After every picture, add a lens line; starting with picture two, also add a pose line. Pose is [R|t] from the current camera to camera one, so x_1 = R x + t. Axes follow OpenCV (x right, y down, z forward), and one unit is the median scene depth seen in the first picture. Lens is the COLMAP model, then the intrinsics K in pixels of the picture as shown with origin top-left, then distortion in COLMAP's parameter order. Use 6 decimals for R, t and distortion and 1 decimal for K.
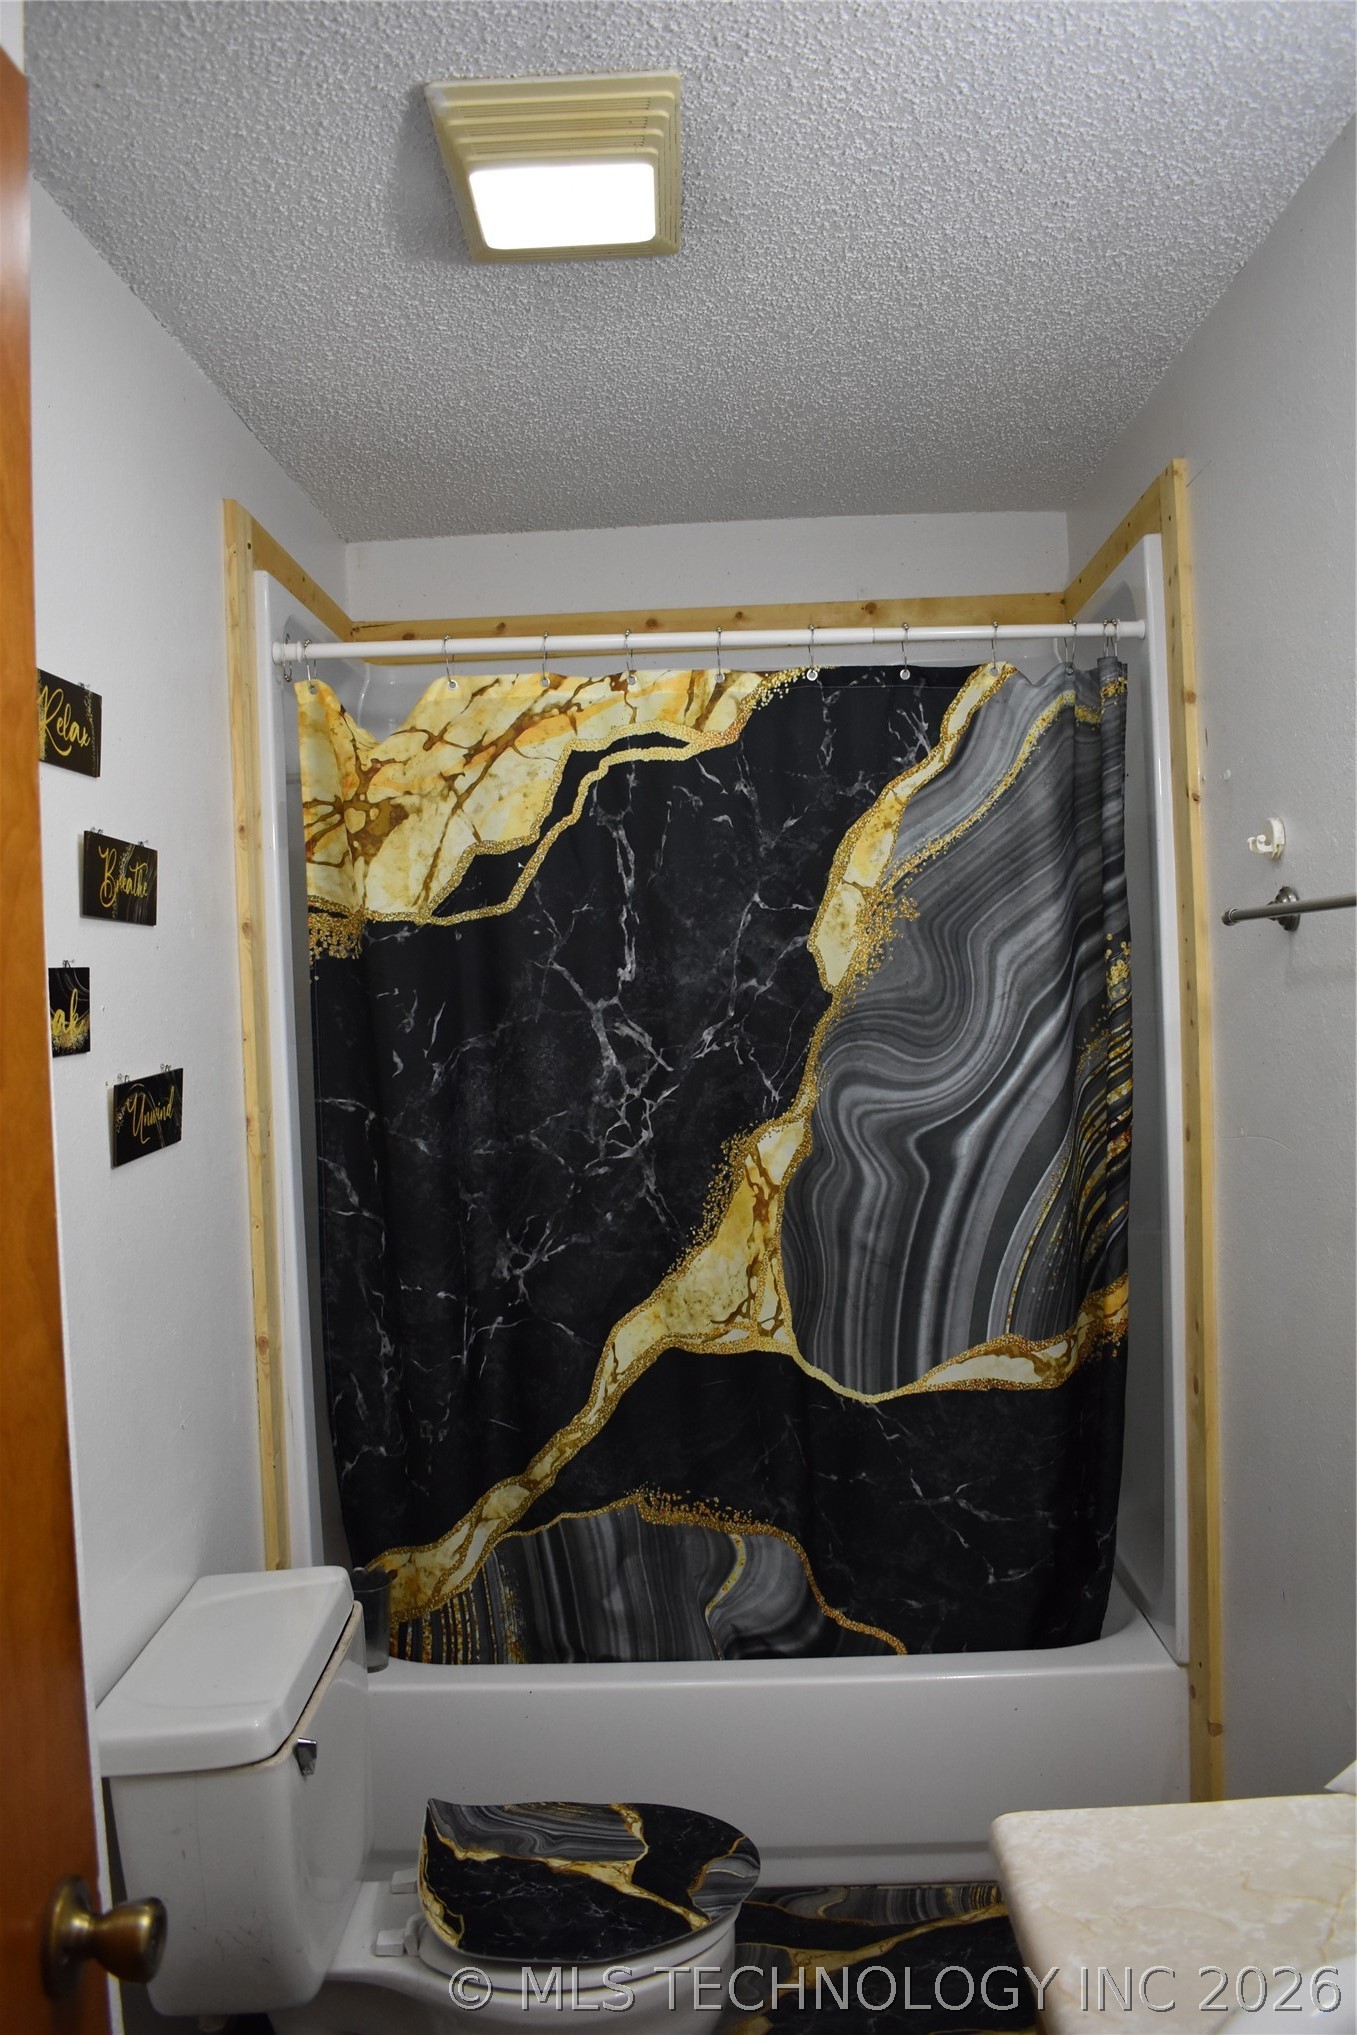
lens RADIAL K [[1593.0, 0, 681.7], [0, 1593.0, 1024.8], [0, 0, 1]] dist [-0.091695, 0.014602]
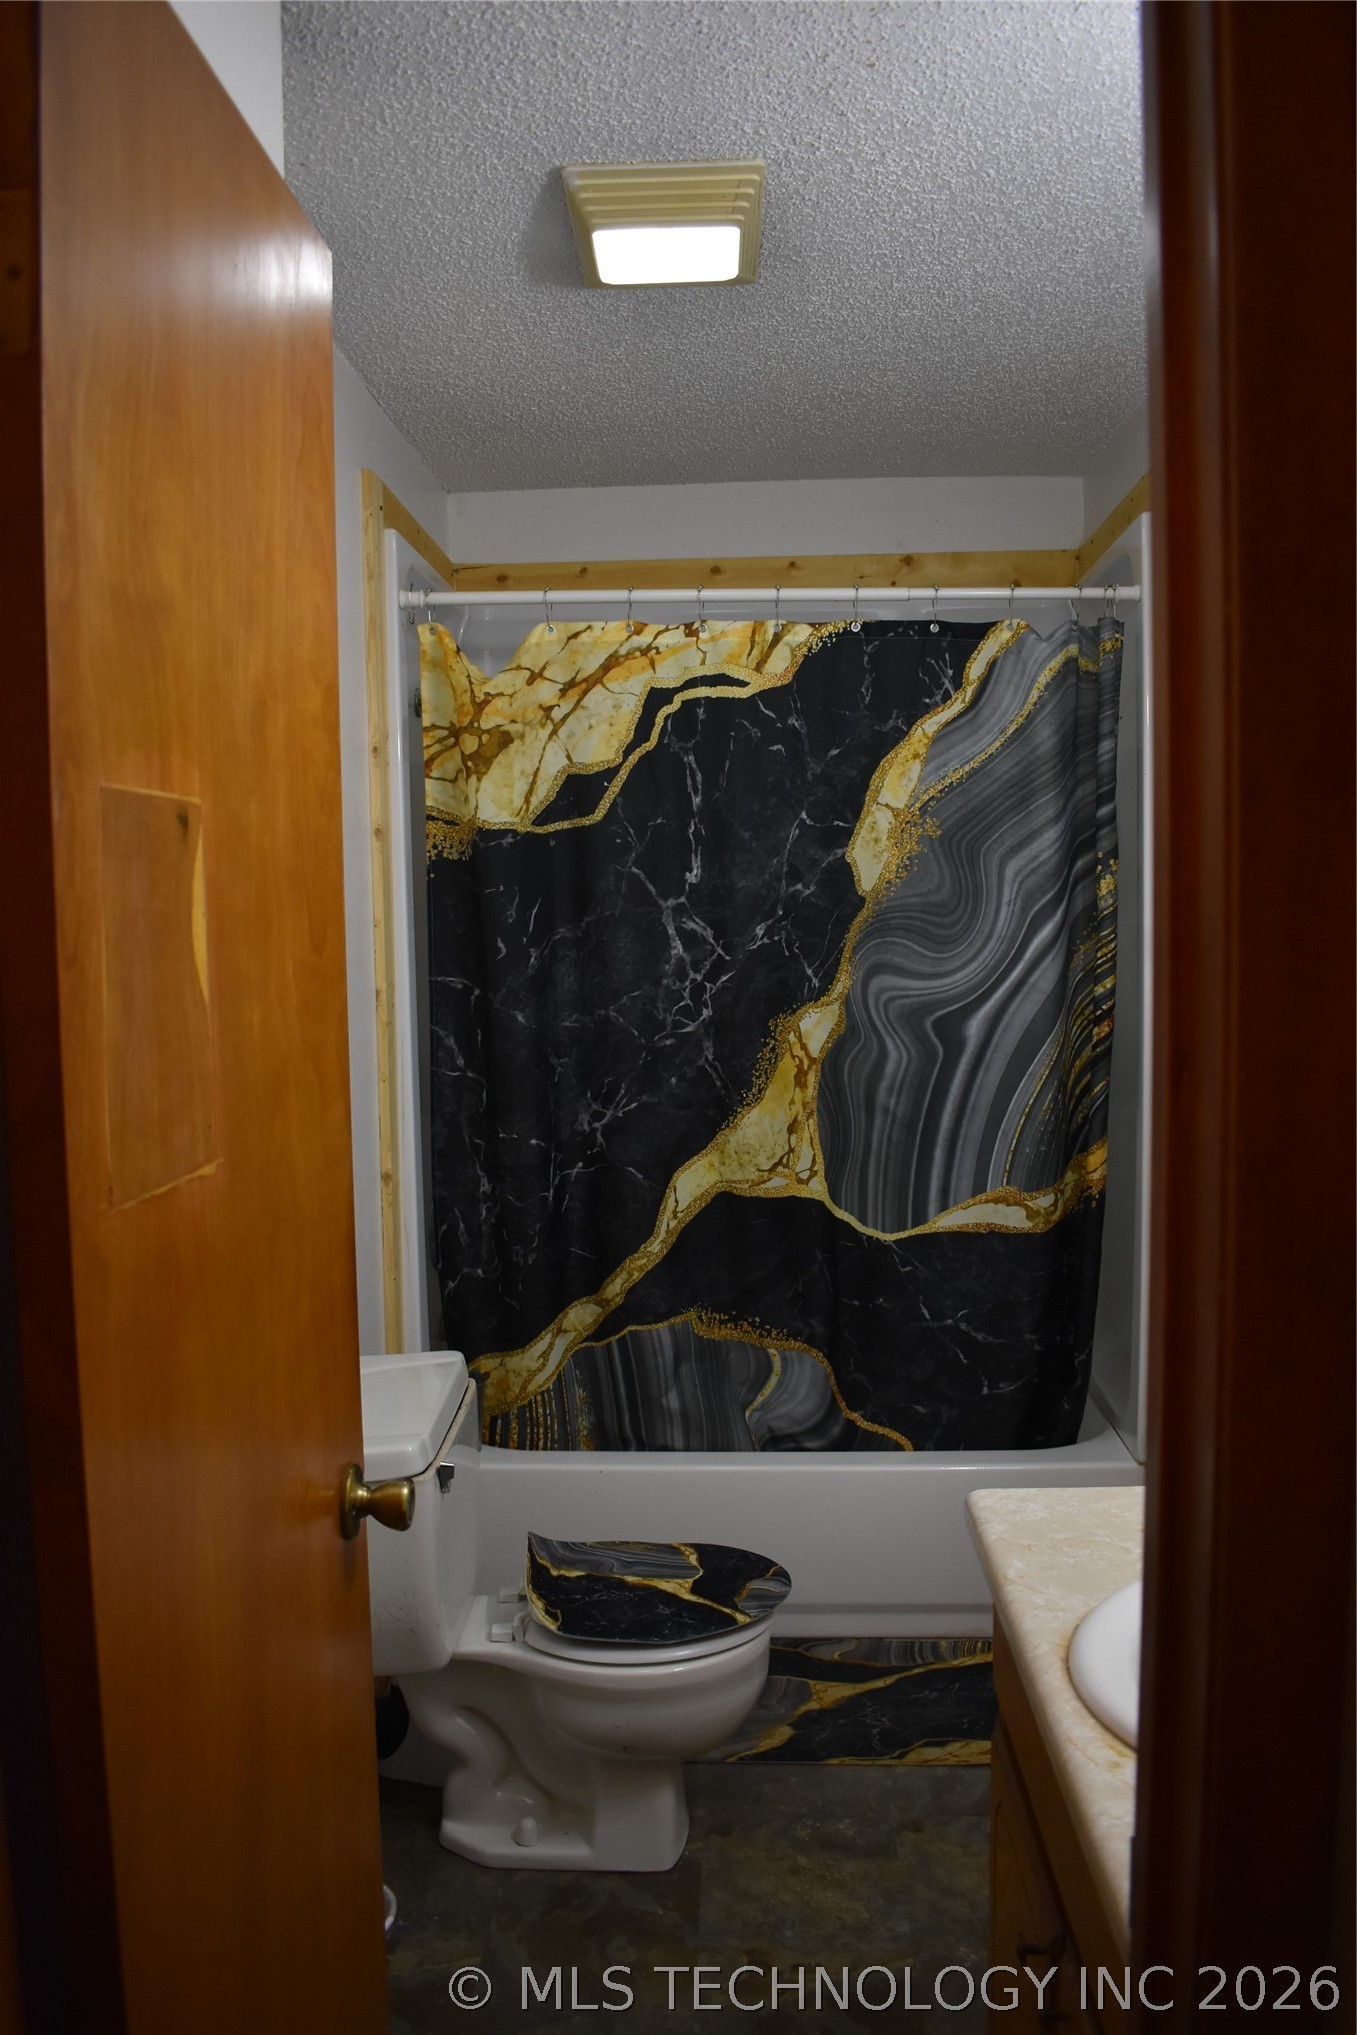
lens RADIAL K [[1593.0, 0, 677.8], [0, 1593.0, 1024.5], [0, 0, 1]] dist [-0.091695, 0.014602]
pose [[0.999567, 0.021982, -0.019539, -0.020544], [-0.020770, 0.997970, 0.060212, 0.006590], [0.020823, -0.059780, 0.997994, -0.196250]]
